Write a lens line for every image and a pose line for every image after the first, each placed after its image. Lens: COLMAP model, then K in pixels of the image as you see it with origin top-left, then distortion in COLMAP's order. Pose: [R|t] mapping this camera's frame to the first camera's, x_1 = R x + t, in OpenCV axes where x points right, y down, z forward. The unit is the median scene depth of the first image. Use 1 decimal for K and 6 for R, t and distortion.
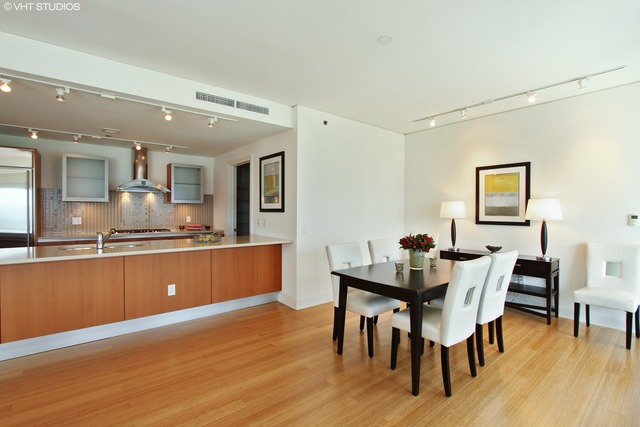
lens RADIAL K [[298.4, 0, 320.0], [0, 298.4, 213.5], [0, 0, 1]] dist [-0.007959, -0.000032]
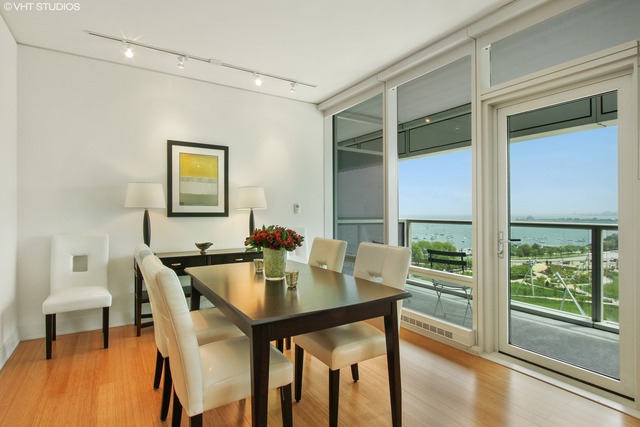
lens RADIAL K [[333.0, 0, 316.4], [0, 333.0, 215.1], [0, 0, 1]] dist [0.000152, -0.000090]
pose [[0.129719, -0.008010, 0.991518, -0.255583], [0.011090, 0.999917, 0.006627, 0.031018], [-0.991489, 0.010136, 0.129797, 0.551653]]
